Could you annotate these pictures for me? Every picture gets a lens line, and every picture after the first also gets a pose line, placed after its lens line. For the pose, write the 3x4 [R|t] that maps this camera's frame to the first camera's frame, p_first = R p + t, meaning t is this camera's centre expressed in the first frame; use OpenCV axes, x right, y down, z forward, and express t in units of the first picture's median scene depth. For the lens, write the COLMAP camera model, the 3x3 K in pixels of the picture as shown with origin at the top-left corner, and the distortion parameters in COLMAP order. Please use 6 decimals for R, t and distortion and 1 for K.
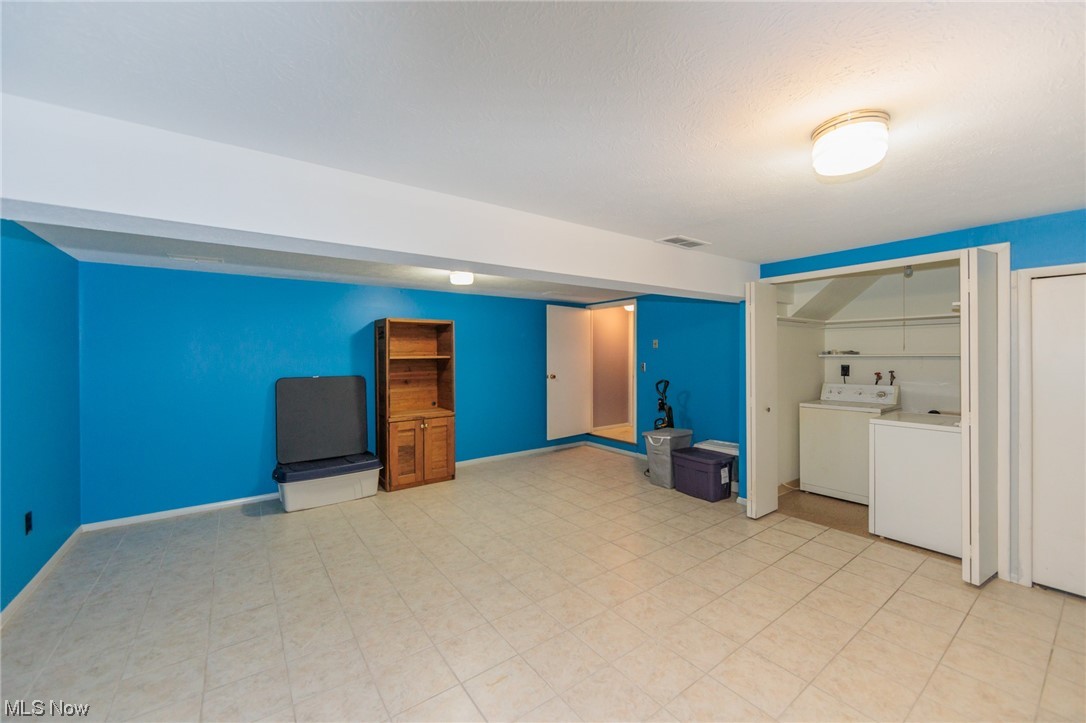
lens RADIAL K [[426.3, 0, 547.2], [0, 426.3, 355.2], [0, 0, 1]] dist [-0.001955, 0.000018]
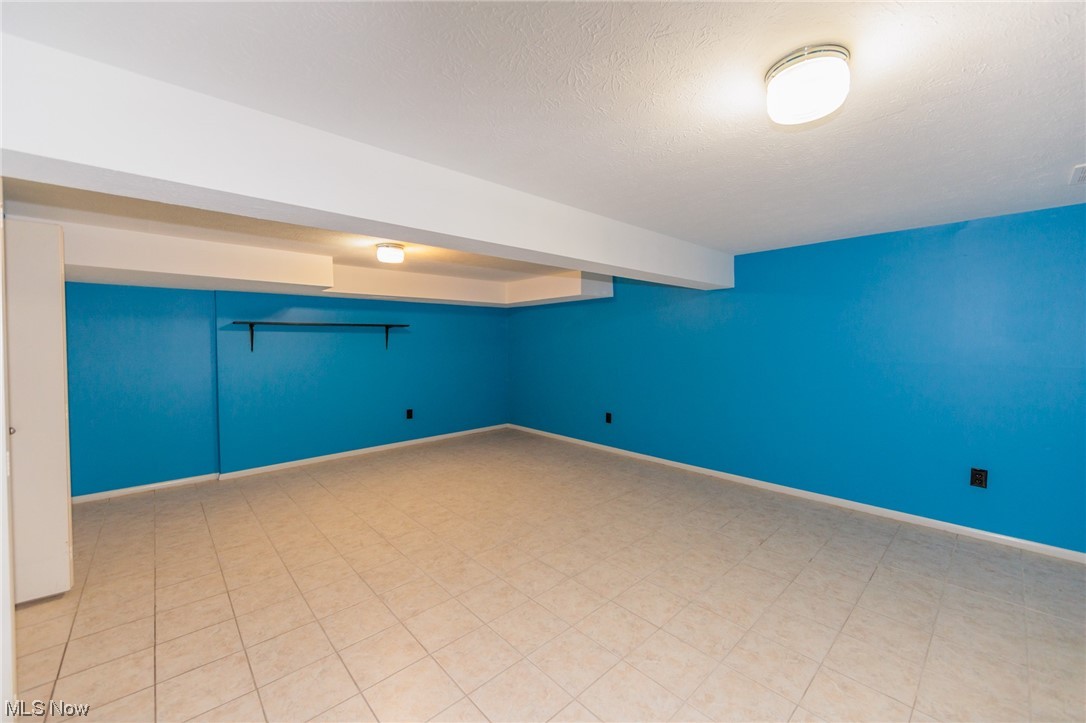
lens RADIAL K [[426.3, 0, 547.2], [0, 426.3, 355.2], [0, 0, 1]] dist [-0.001955, 0.000018]
pose [[-0.993167, 0.018062, -0.115298, 0.059686], [0.014087, 0.999281, 0.035197, 0.009625], [0.115851, 0.033332, -0.992707, 2.033460]]
